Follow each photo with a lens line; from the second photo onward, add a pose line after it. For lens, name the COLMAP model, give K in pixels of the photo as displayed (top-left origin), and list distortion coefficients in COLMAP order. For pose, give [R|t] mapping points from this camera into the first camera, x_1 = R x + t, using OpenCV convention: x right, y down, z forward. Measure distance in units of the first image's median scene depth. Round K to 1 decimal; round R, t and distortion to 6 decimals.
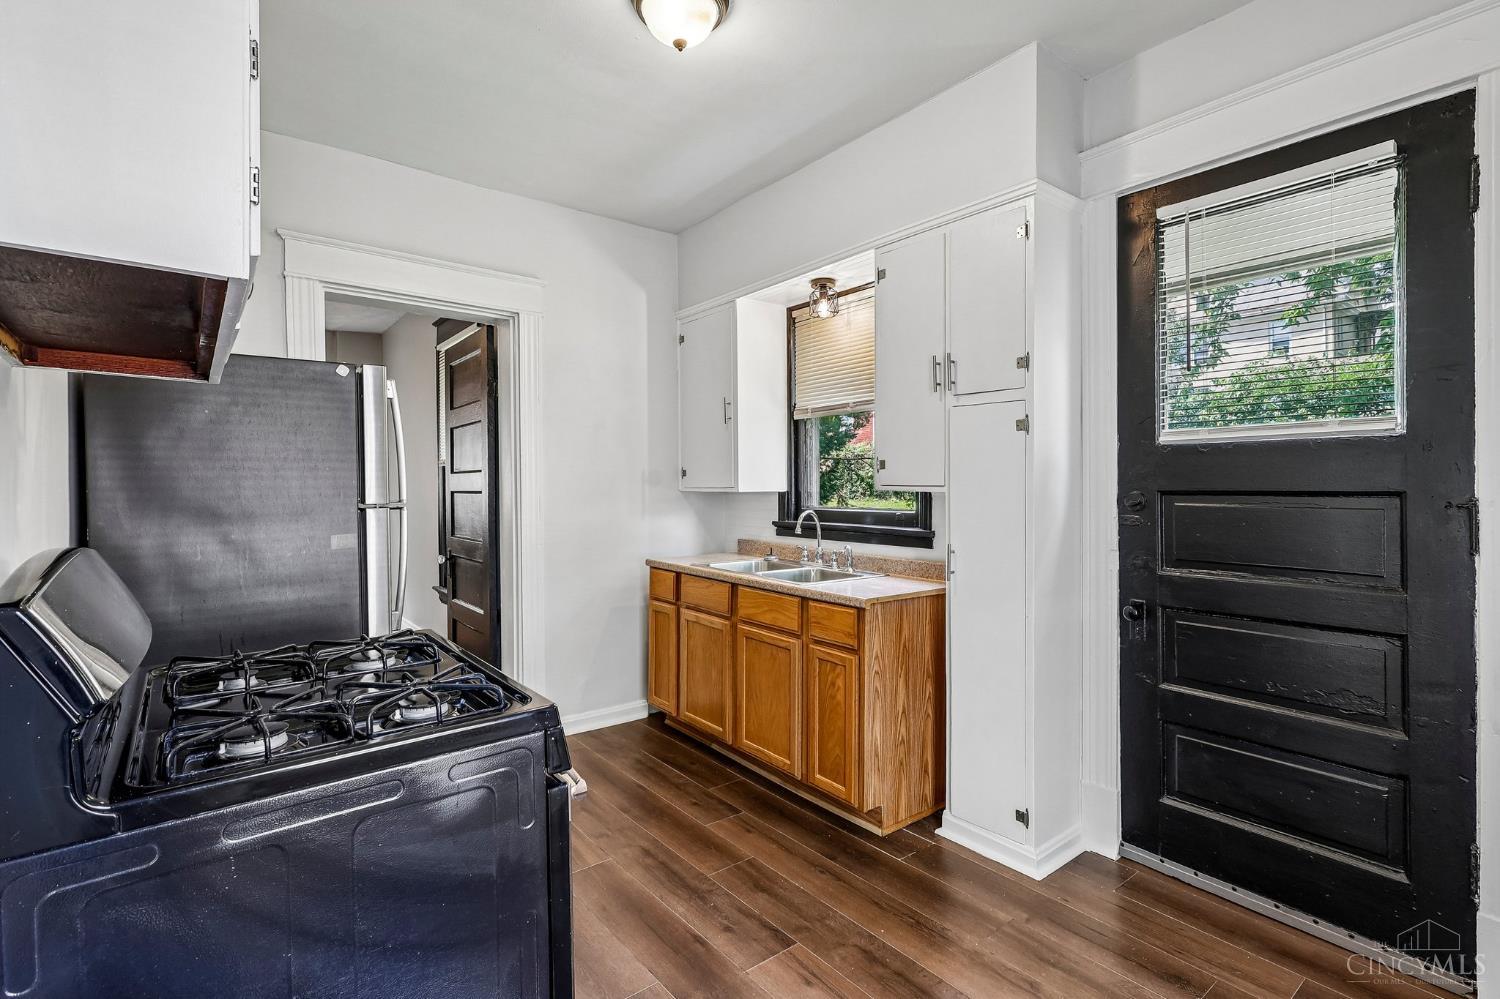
lens RADIAL K [[678.4, 0, 747.3], [0, 678.4, 484.4], [0, 0, 1]] dist [0.000276, 0.000013]
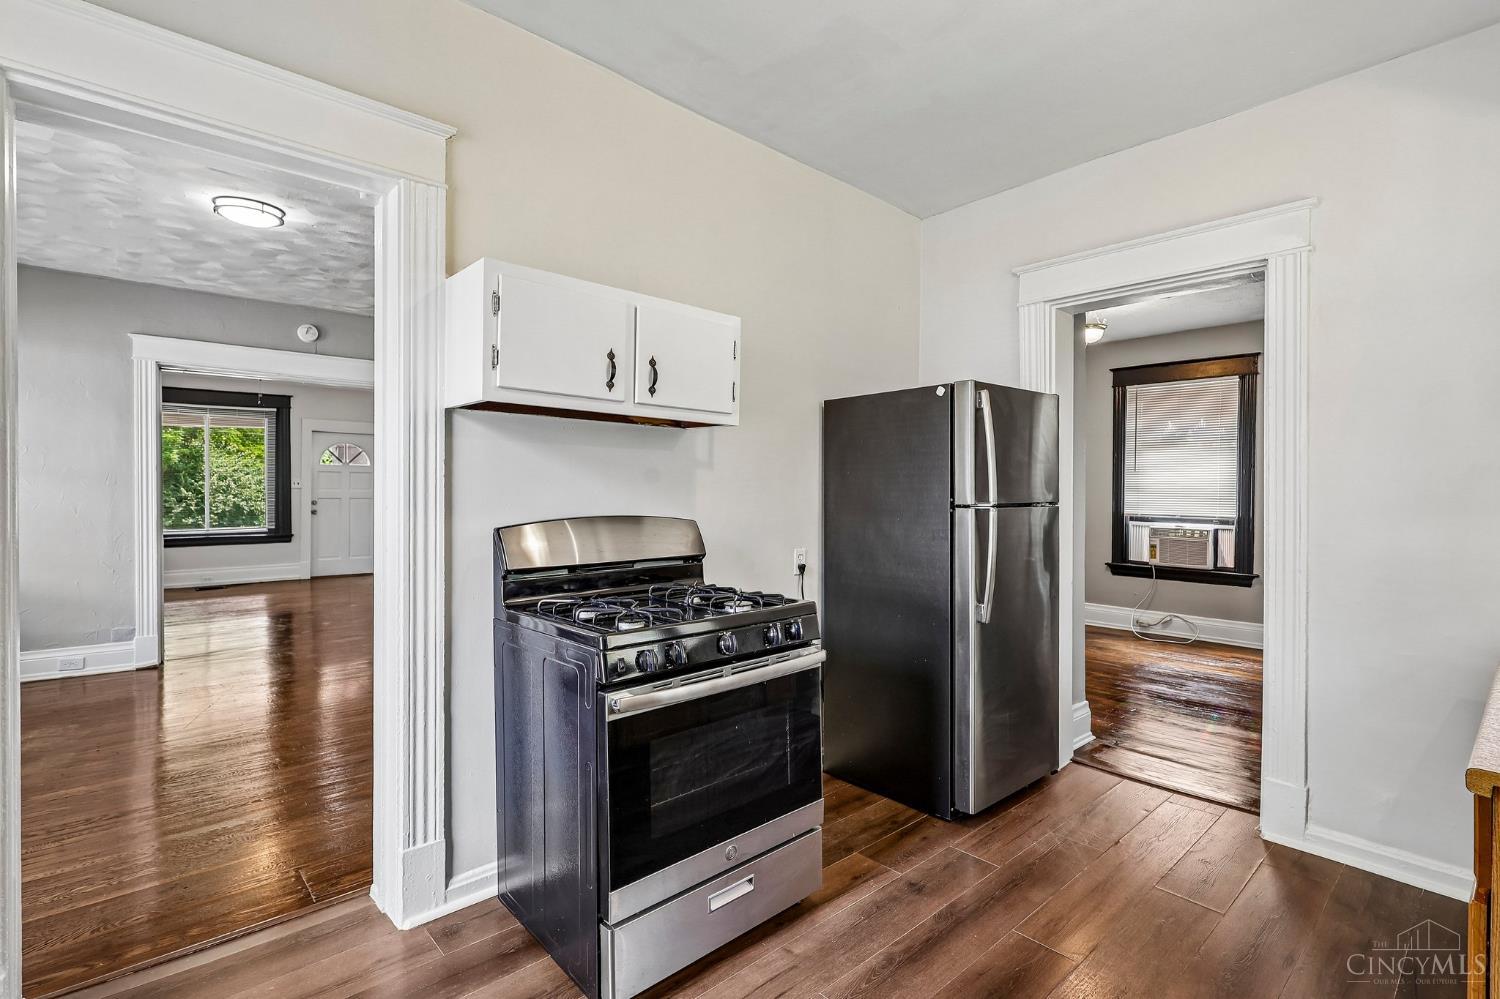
lens RADIAL K [[694.9, 0, 751.5], [0, 694.9, 492.0], [0, 0, 1]] dist [-0.000567, 0.000085]
pose [[0.081791, 0.005719, -0.996633, 0.434092], [-0.002724, 0.999981, 0.005514, 0.001535], [0.996646, 0.002264, 0.081805, 0.423268]]
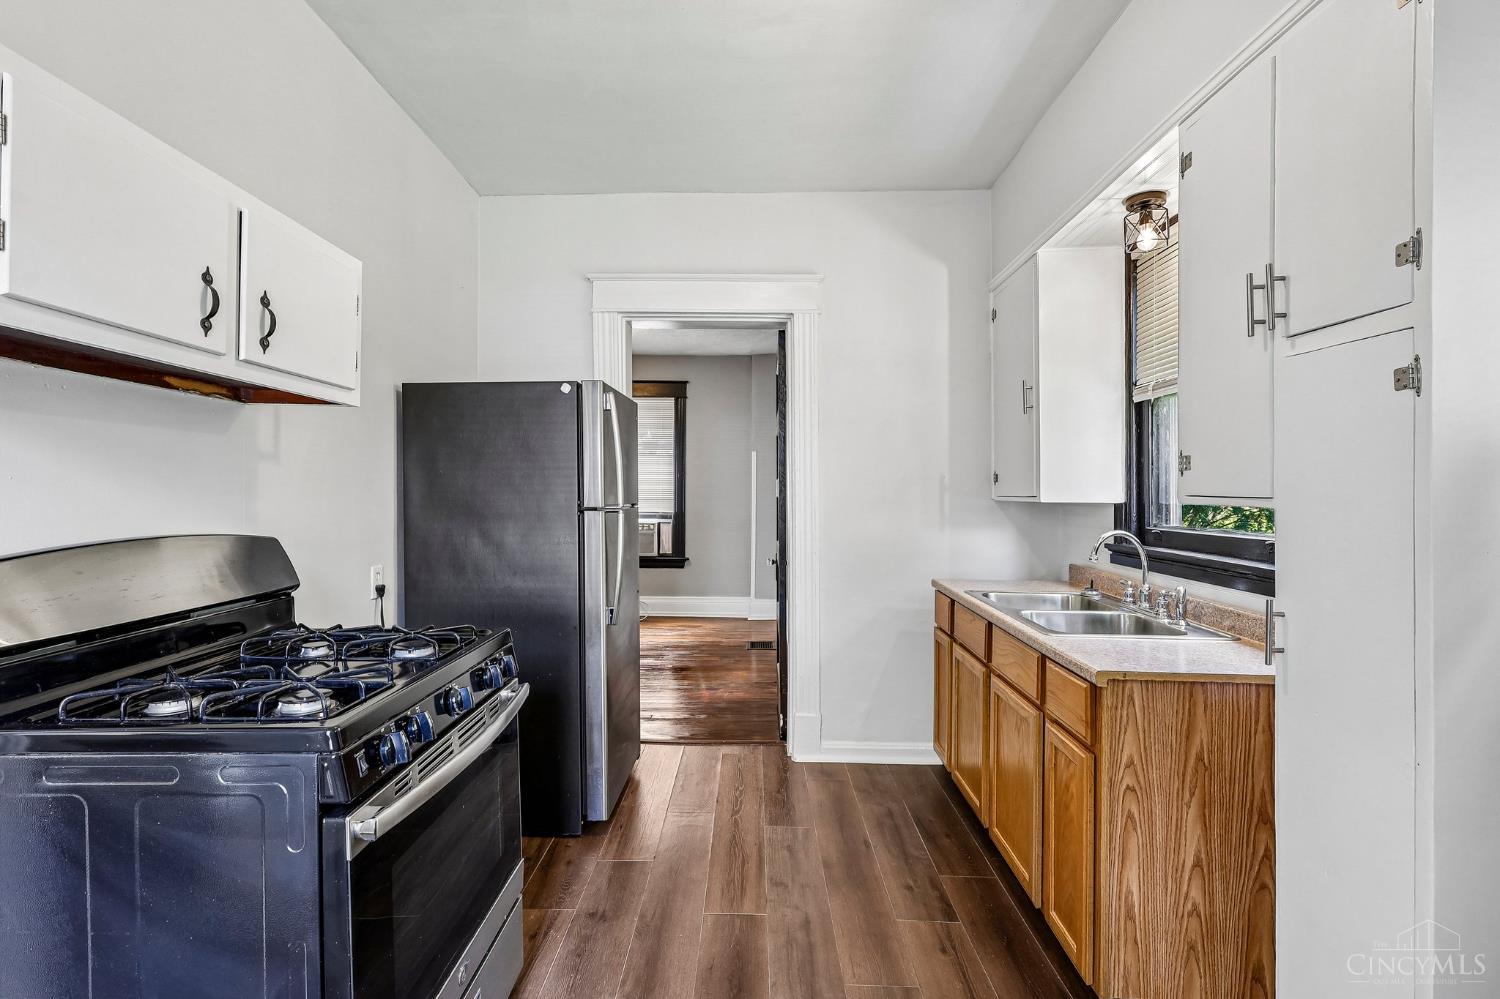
lens RADIAL K [[687.1, 0, 740.9], [0, 687.1, 493.2], [0, 0, 1]] dist [0.001156, 0.000553]
pose [[0.774796, 0.008603, -0.632152, 0.259761], [-0.006560, 0.999963, 0.005568, -0.001671], [0.632177, -0.000167, 0.774824, 0.221695]]
